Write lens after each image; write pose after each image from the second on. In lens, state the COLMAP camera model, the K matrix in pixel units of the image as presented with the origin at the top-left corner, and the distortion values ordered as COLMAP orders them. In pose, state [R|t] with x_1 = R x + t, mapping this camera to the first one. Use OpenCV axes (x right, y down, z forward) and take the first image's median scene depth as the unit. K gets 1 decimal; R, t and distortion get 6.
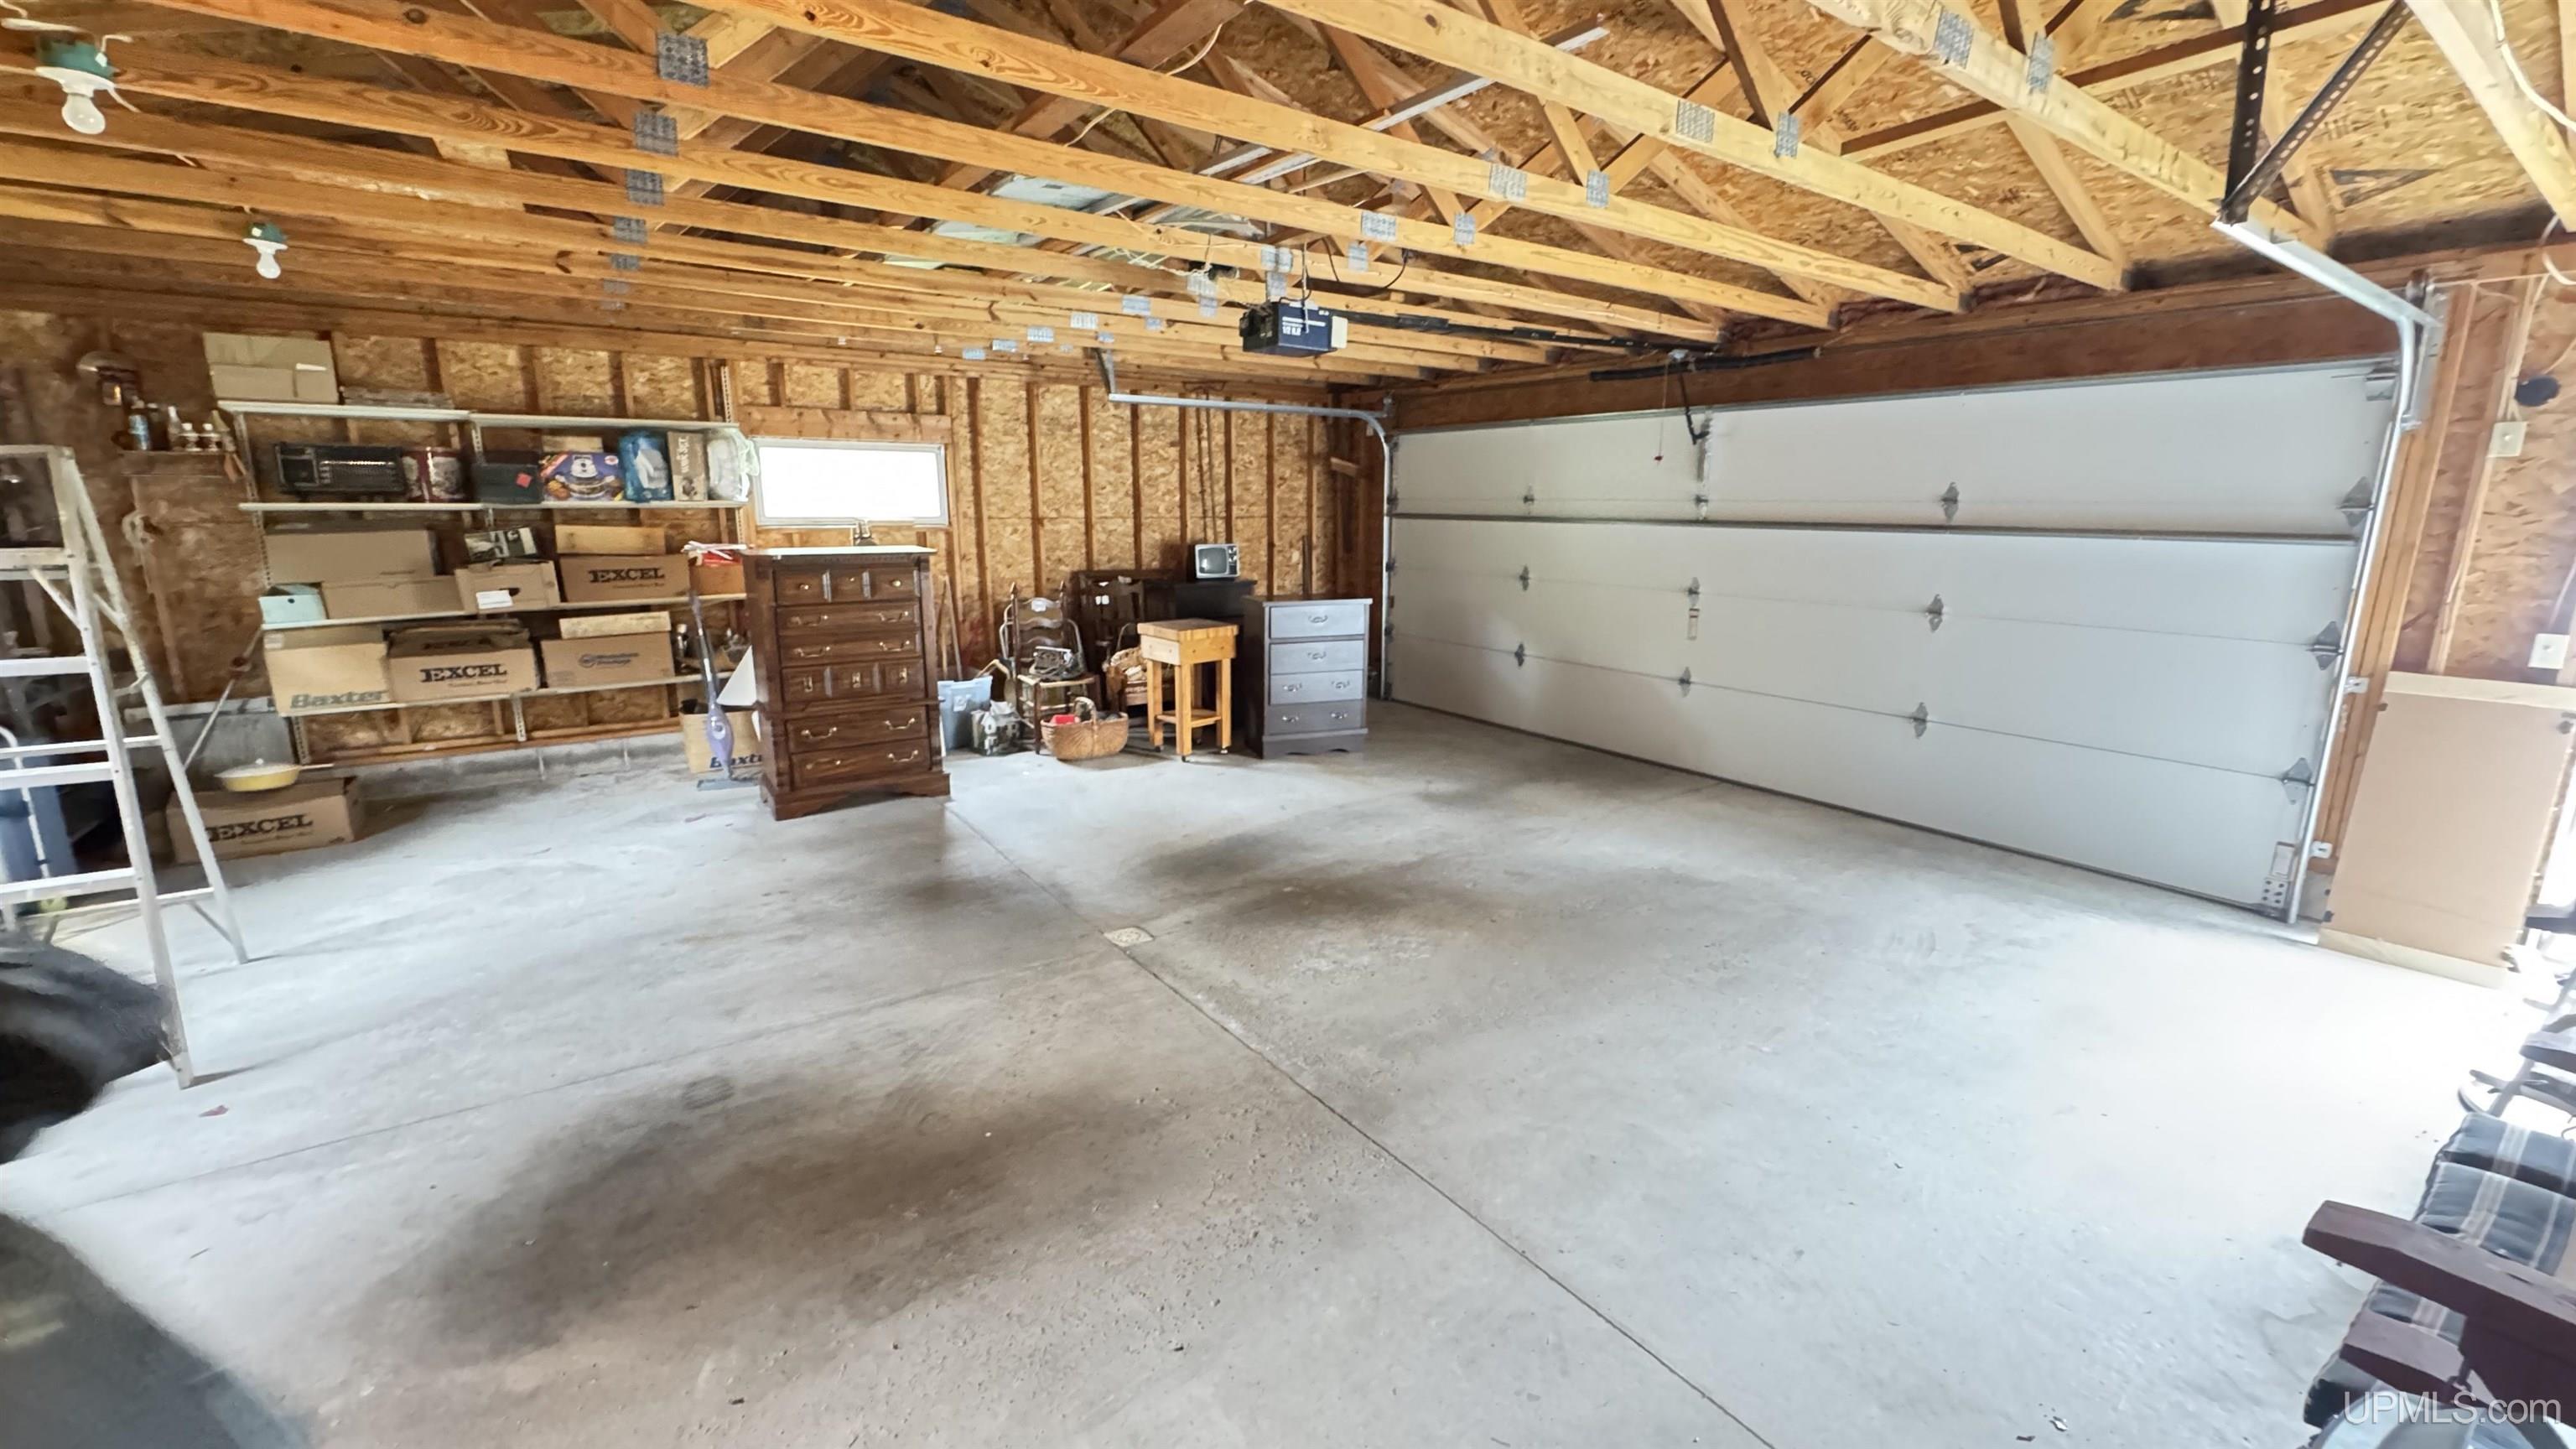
lens RADIAL K [[1028.4, 0, 1286.6], [0, 1028.4, 716.0], [0, 0, 1]] dist [-0.003678, 0.000532]
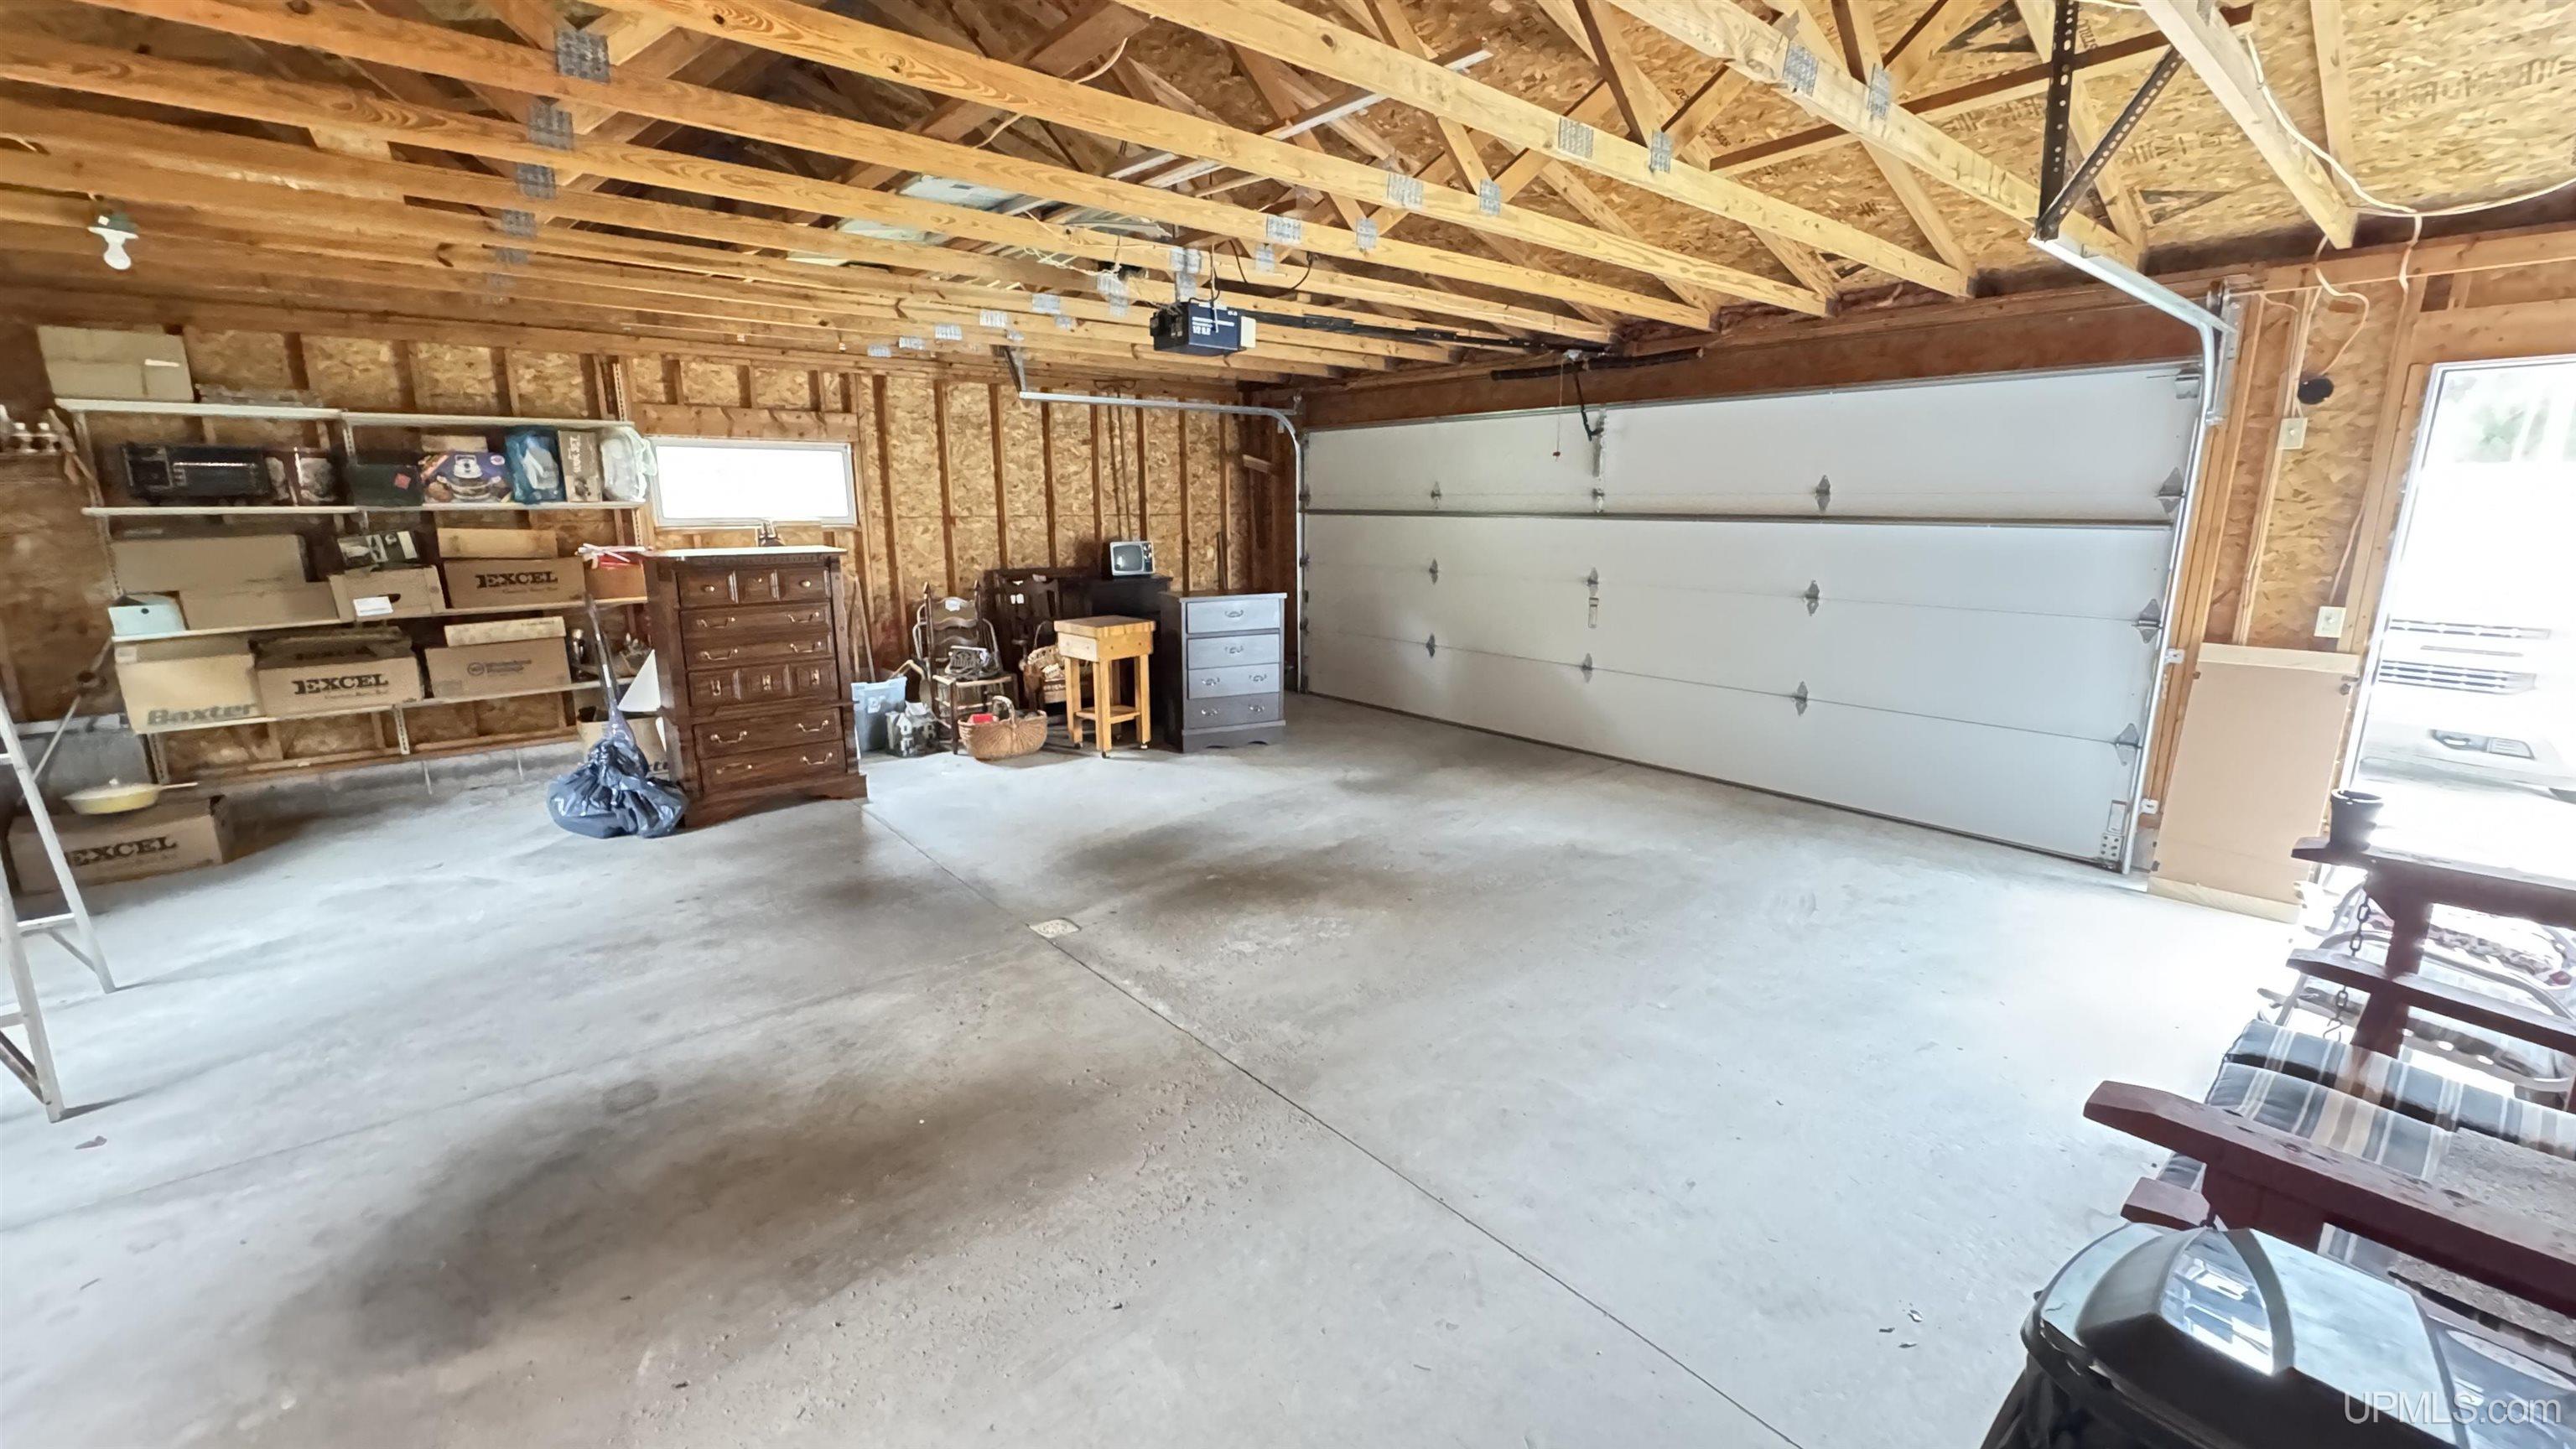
lens RADIAL K [[1028.4, 0, 1286.3], [0, 1028.4, 716.4], [0, 0, 1]] dist [-0.003678, 0.000532]
pose [[0.996600, -0.023998, 0.078814, -0.000887], [0.023814, 0.999711, 0.003273, 0.007891], [-0.078869, -0.001385, 0.996884, -0.027009]]
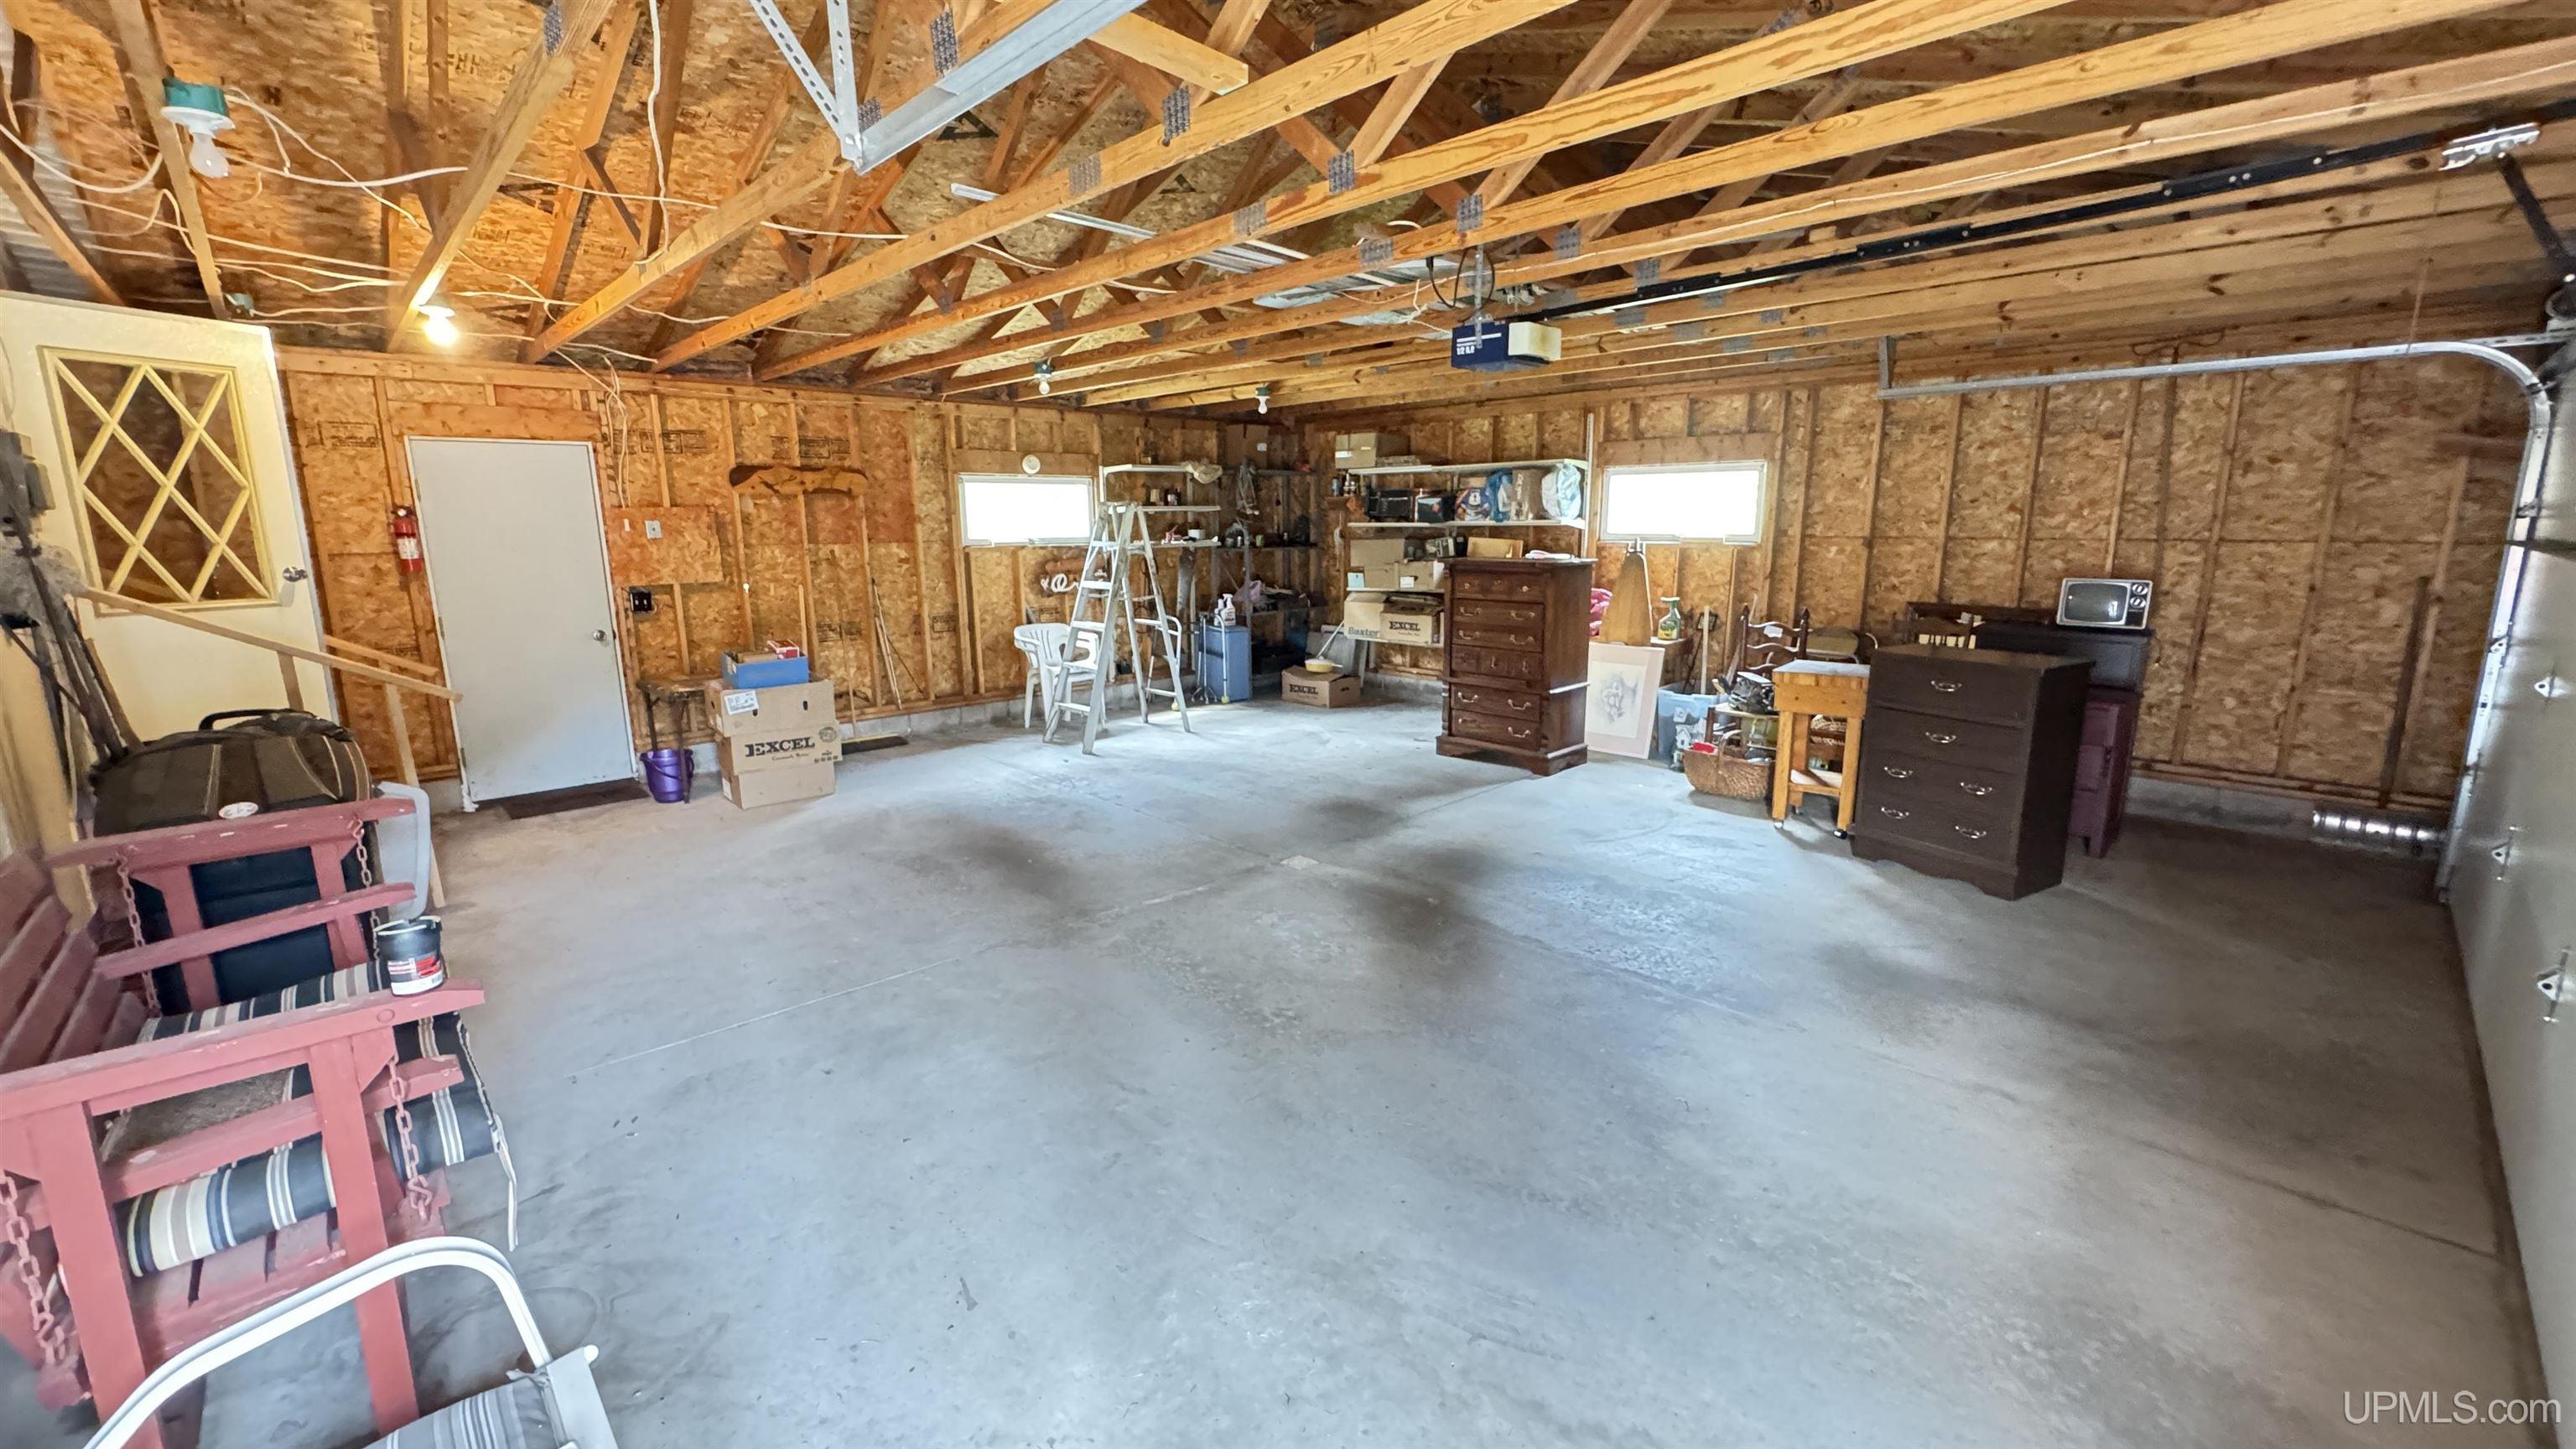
lens RADIAL K [[1028.4, 0, 1289.2], [0, 1028.4, 724.8], [0, 0, 1]] dist [-0.003678, 0.000532]
pose [[0.151050, 0.188051, -0.970475, 1.026438], [-0.194476, 0.968206, 0.157342, -0.145324], [0.969207, 0.164967, 0.182819, 0.711590]]
